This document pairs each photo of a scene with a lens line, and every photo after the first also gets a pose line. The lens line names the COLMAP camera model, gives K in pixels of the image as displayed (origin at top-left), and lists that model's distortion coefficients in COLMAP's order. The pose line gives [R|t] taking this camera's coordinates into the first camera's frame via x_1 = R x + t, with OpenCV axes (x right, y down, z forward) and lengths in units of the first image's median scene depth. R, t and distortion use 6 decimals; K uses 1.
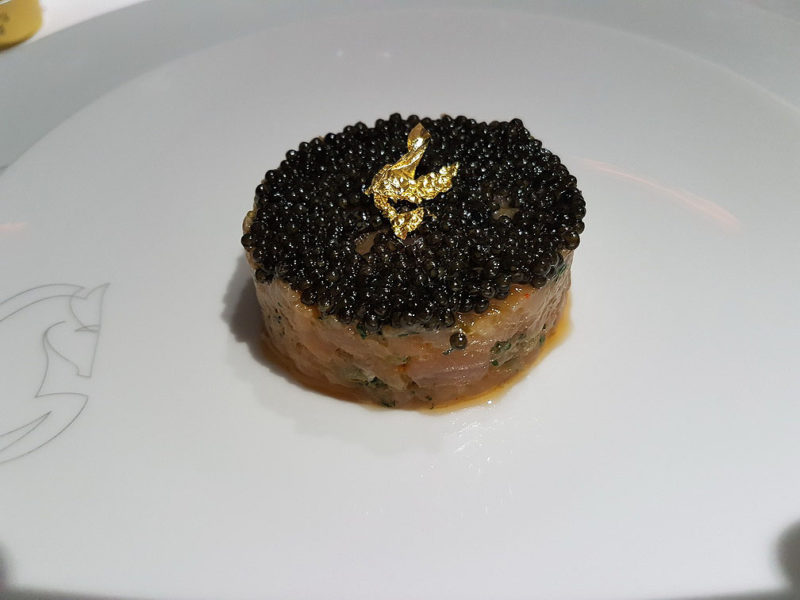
lens RADIAL K [[680.8, 0, 400.0], [0, 680.8, 300.0], [0, 0, 1]] dist [-0.000944, -0.007846]
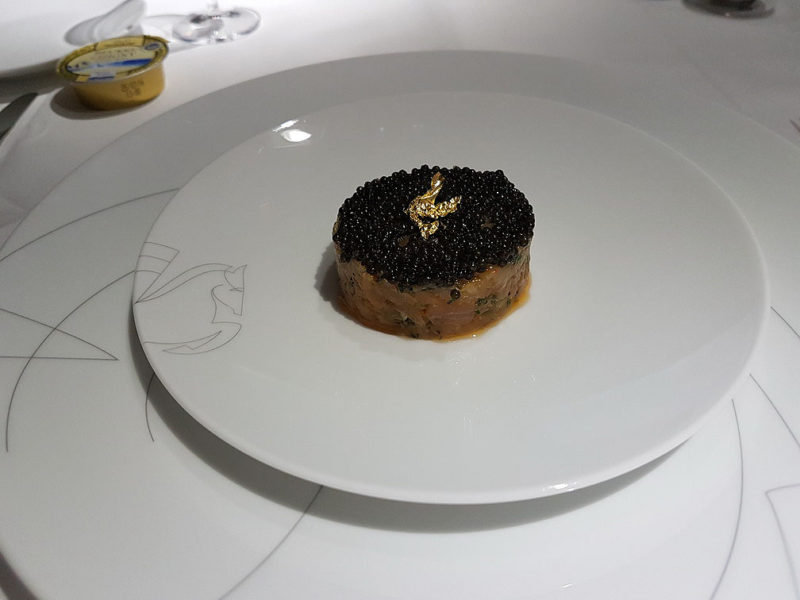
lens RADIAL K [[680.8, 0, 400.0], [0, 680.8, 300.0], [0, 0, 1]] dist [-0.000944, -0.007846]
pose [[0.998438, 0.027563, -0.048594, 0.024840], [-0.030315, 0.997924, -0.056825, 0.156128], [0.046926, 0.058209, 0.997201, -0.671021]]
